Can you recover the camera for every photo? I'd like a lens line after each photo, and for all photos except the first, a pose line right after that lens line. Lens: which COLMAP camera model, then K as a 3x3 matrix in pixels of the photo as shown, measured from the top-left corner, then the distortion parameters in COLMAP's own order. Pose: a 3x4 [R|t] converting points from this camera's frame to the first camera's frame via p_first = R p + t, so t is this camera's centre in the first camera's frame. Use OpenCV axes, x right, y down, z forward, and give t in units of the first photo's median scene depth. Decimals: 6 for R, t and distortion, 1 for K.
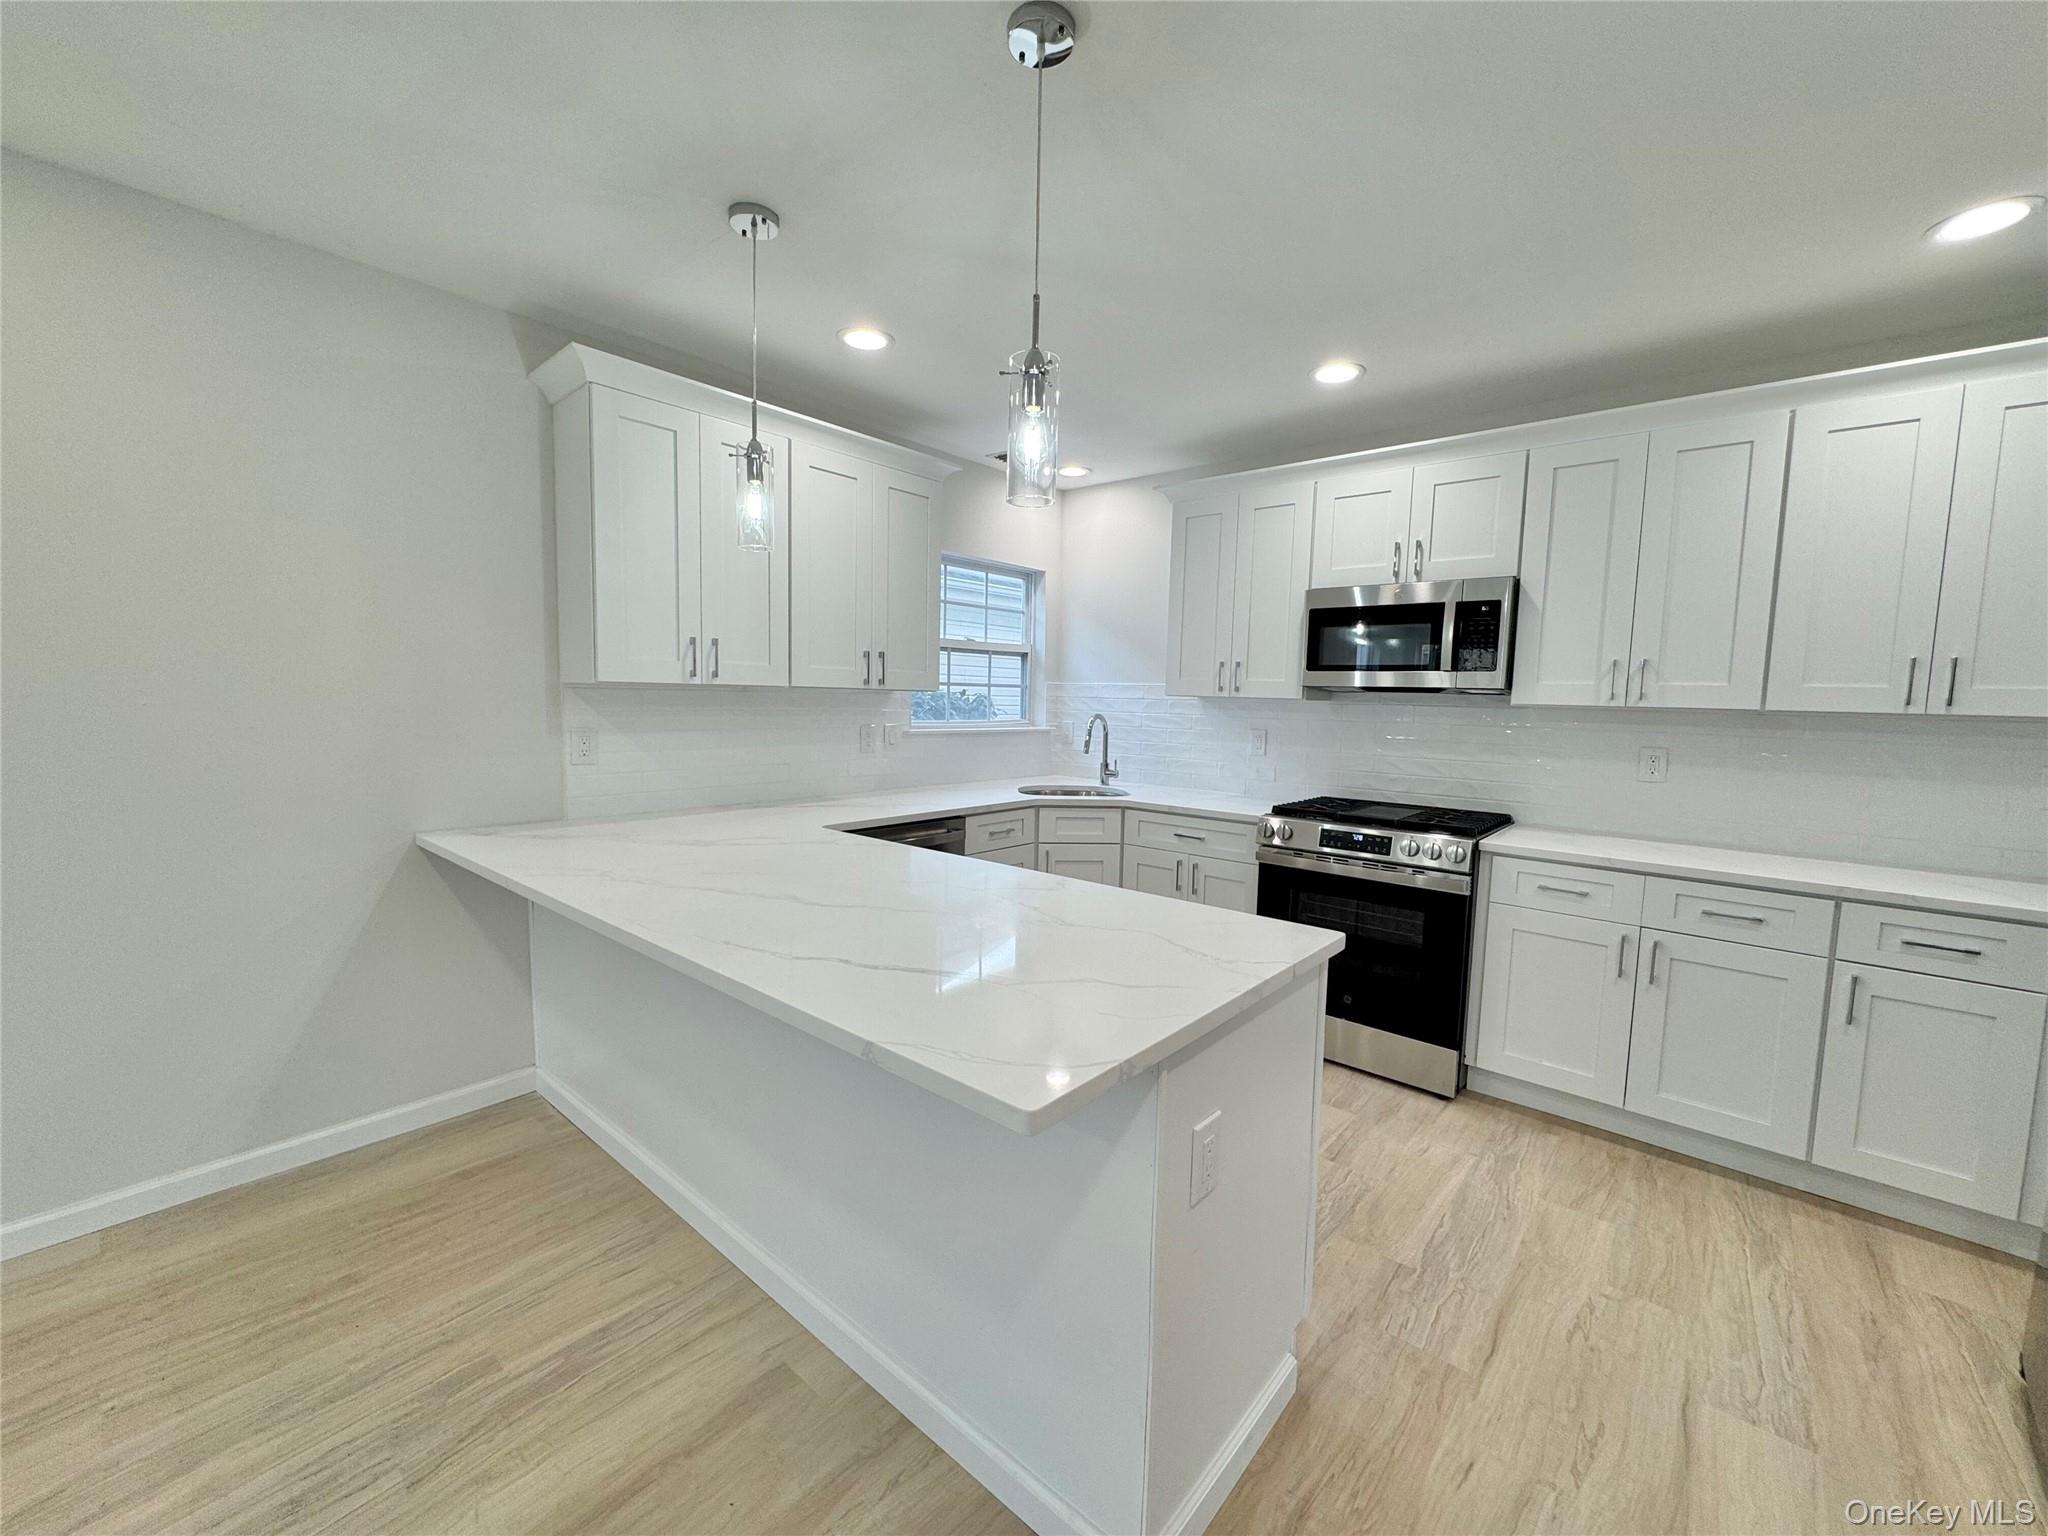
lens RADIAL K [[815.3, 0, 1024.9], [0, 815.3, 767.1], [0, 0, 1]] dist [-0.001871, 0.000148]
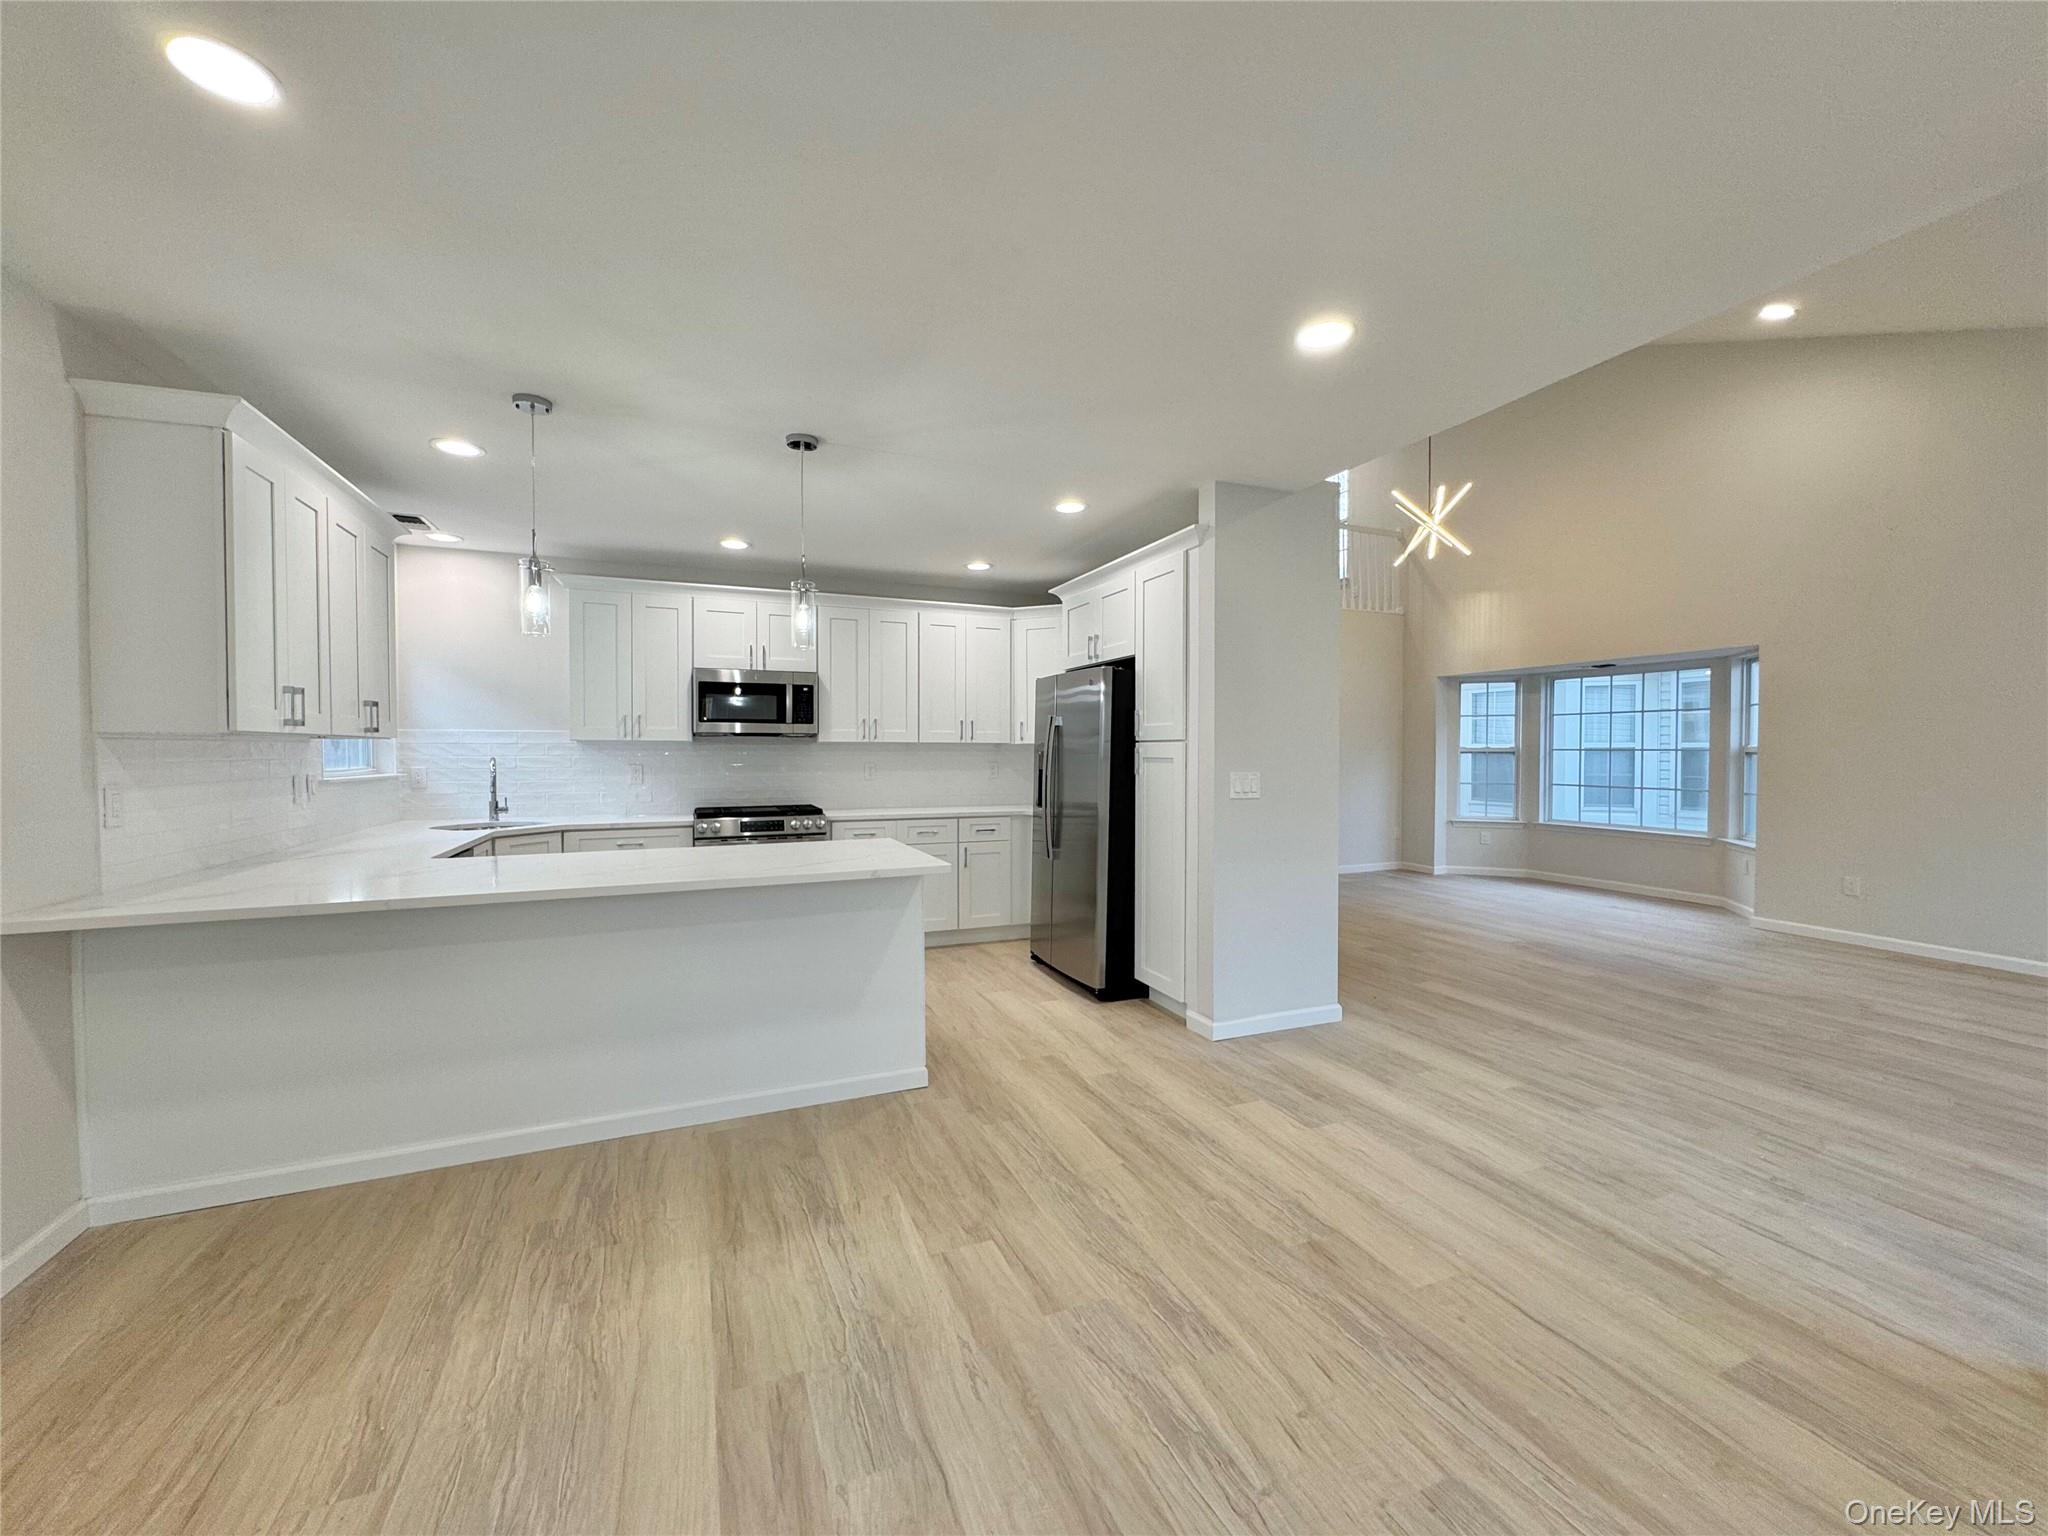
lens RADIAL K [[818.9, 0, 1022.3], [0, 818.9, 765.3], [0, 0, 1]] dist [-0.001846, -0.000251]
pose [[0.449109, -0.039501, 0.892603, -0.832590], [0.089935, 0.995947, -0.001176, 0.017957], [-0.888939, 0.080804, 0.450842, -0.227181]]
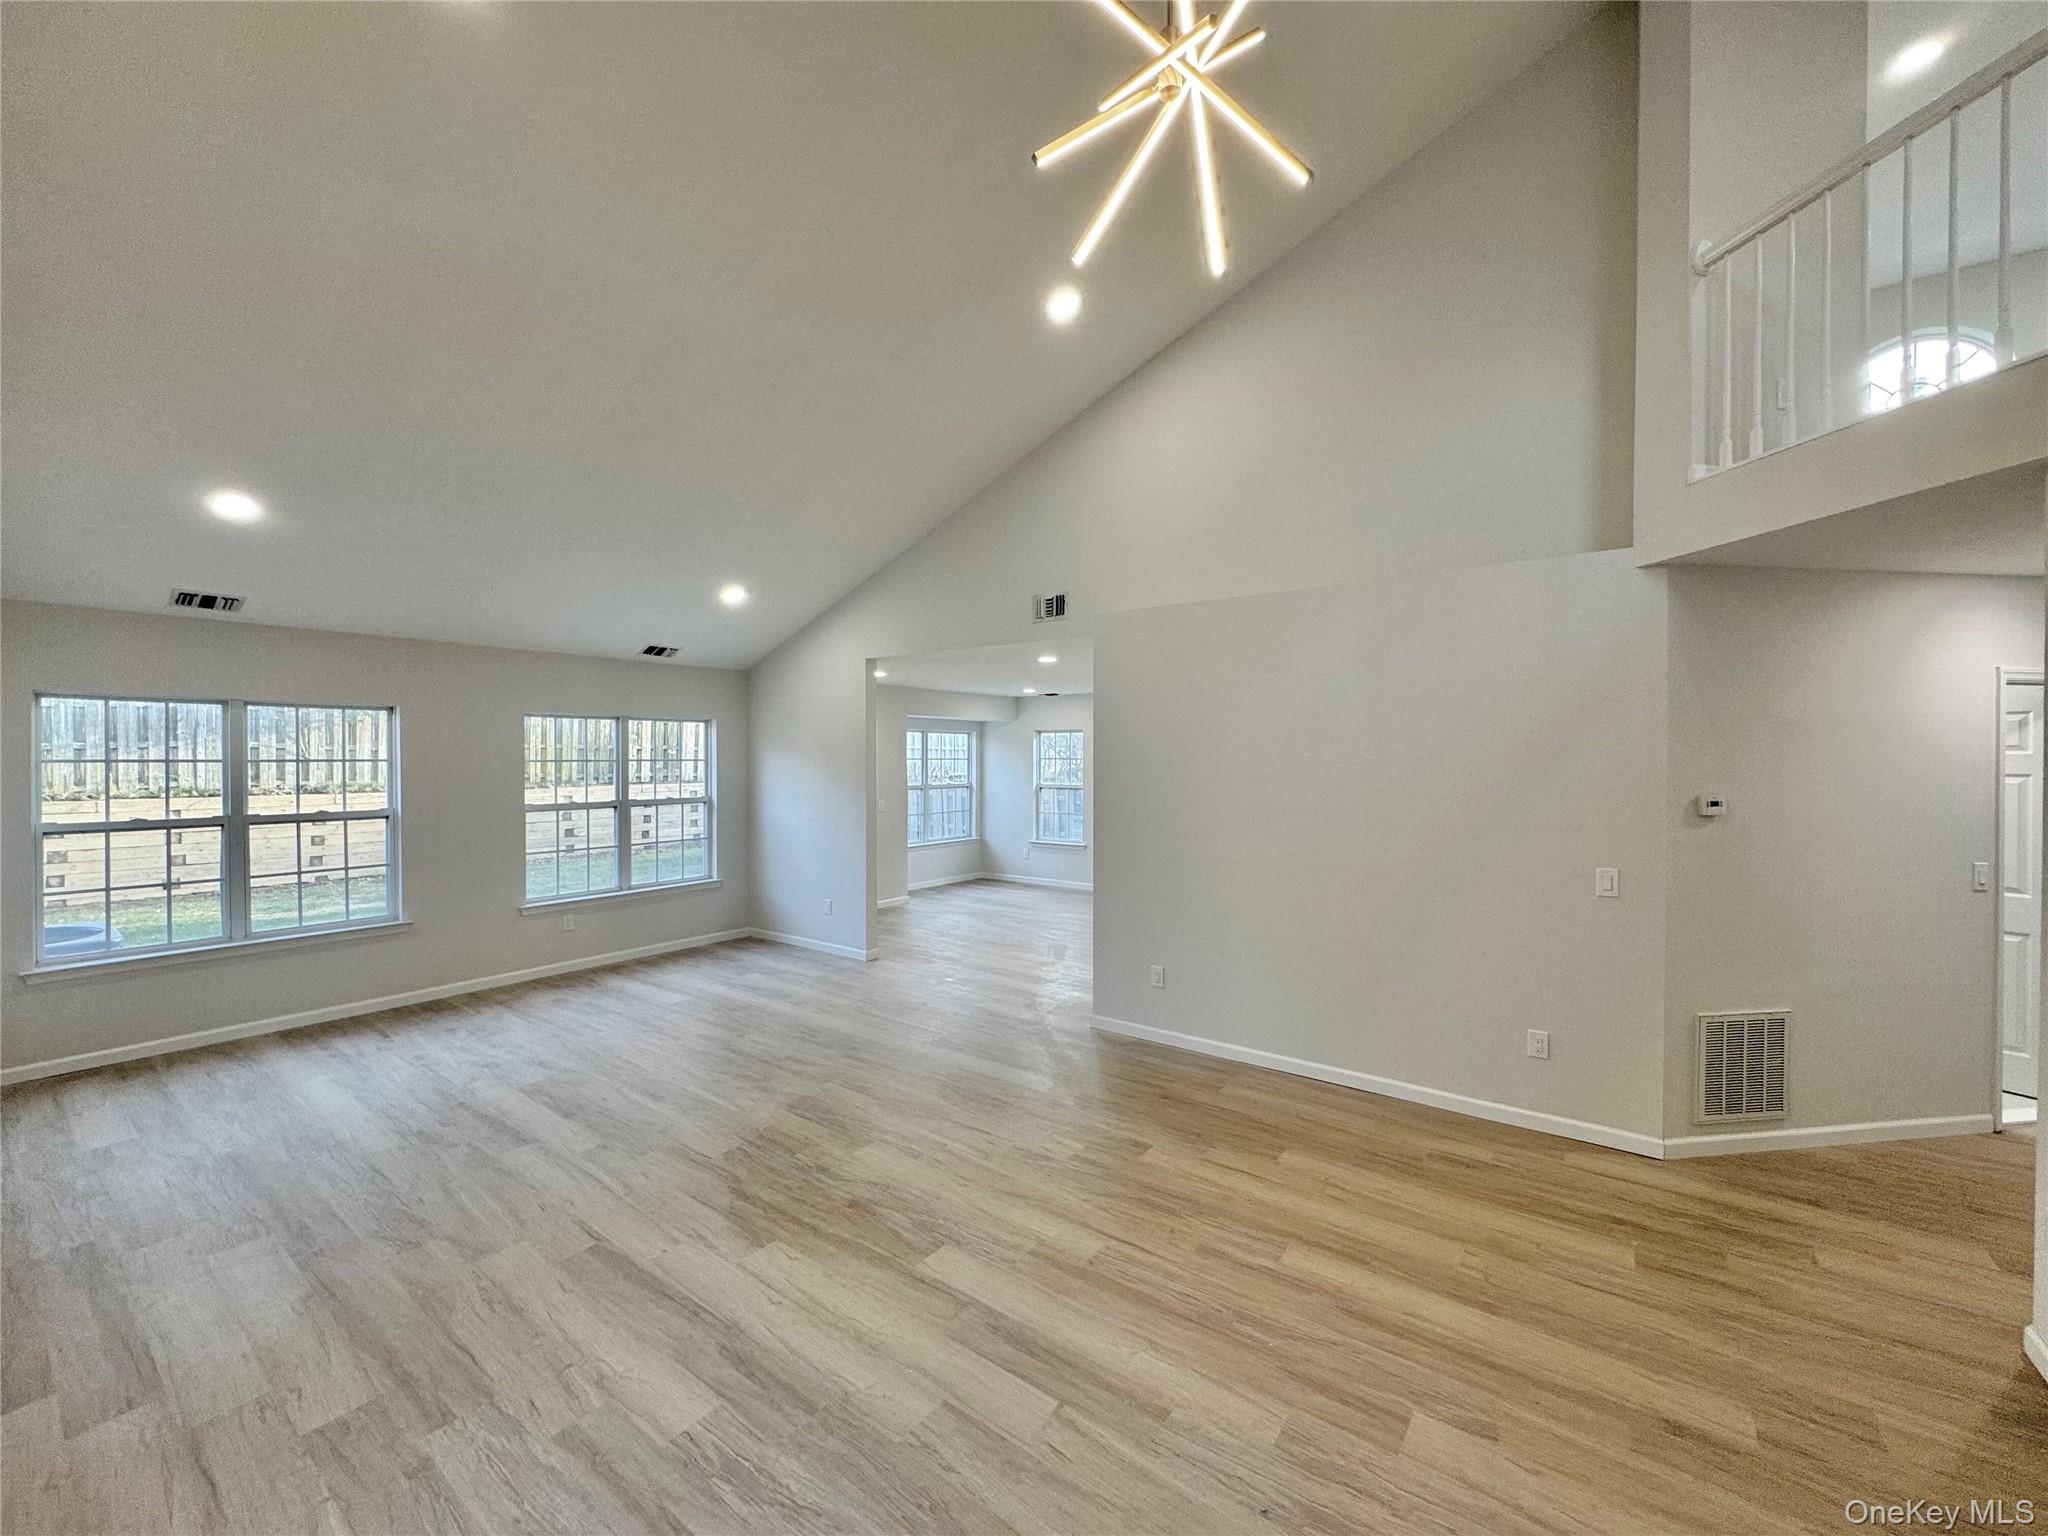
lens RADIAL K [[815.3, 0, 1024.9], [0, 815.3, 767.1], [0, 0, 1]] dist [-0.001871, 0.000148]
pose [[0.073269, -0.010331, -0.997259, 2.331649], [-0.085757, 0.996177, -0.016621, -0.030025], [0.993618, 0.086740, 0.072103, -0.366937]]
